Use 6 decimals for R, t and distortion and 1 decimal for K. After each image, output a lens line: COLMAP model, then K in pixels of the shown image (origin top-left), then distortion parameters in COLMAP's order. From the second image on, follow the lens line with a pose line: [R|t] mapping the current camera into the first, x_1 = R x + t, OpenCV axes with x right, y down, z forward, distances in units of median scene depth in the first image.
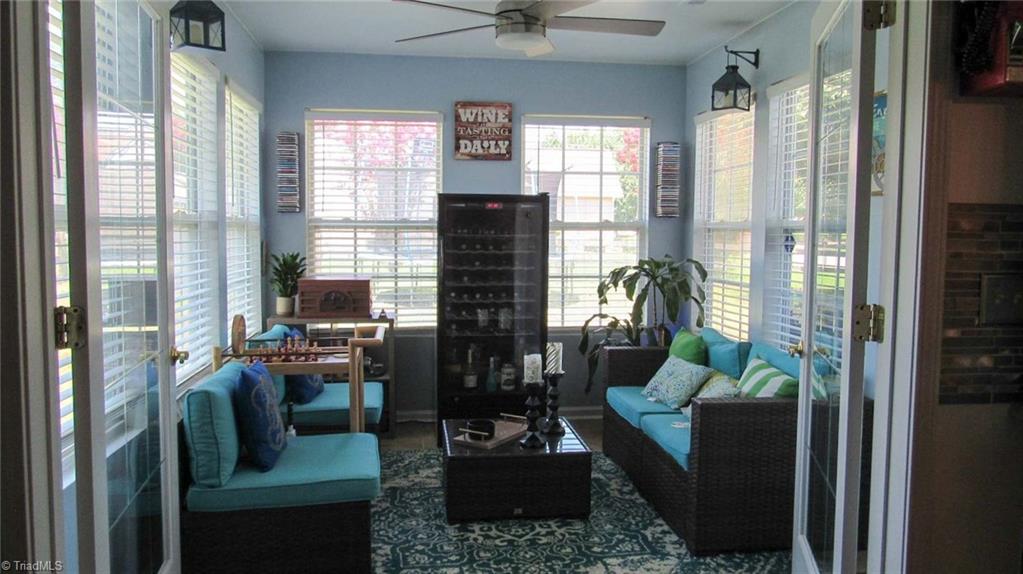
lens RADIAL K [[778.6, 0, 512.6], [0, 778.6, 293.5], [0, 0, 1]] dist [-0.017855, 0.001043]
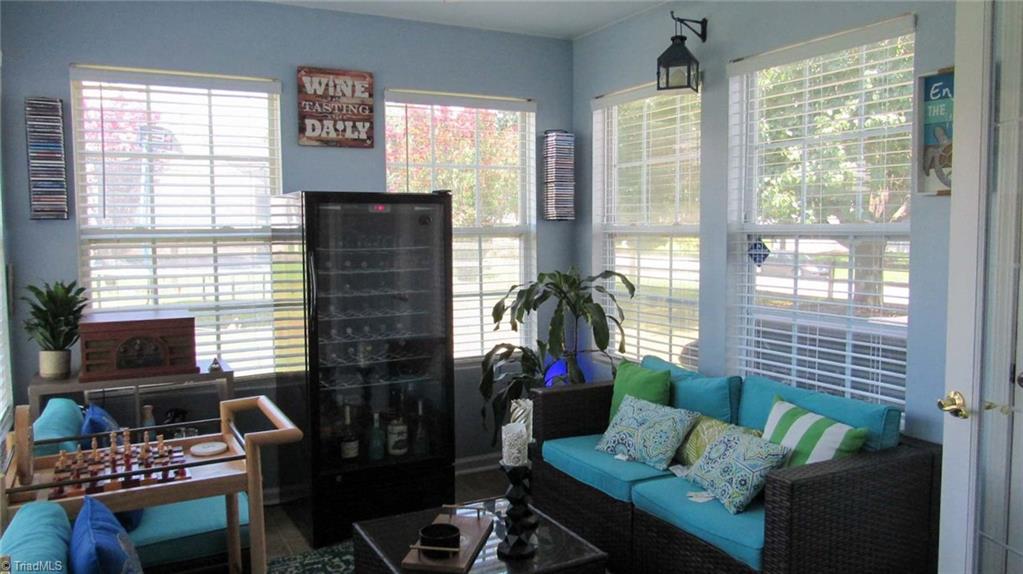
lens RADIAL K [[778.6, 0, 512.6], [0, 778.6, 293.5], [0, 0, 1]] dist [-0.017855, 0.001043]
pose [[0.936766, -0.042555, 0.347358, -0.149662], [0.041964, 0.999077, 0.009227, -0.031410], [-0.347430, 0.005934, 0.937687, 0.248753]]
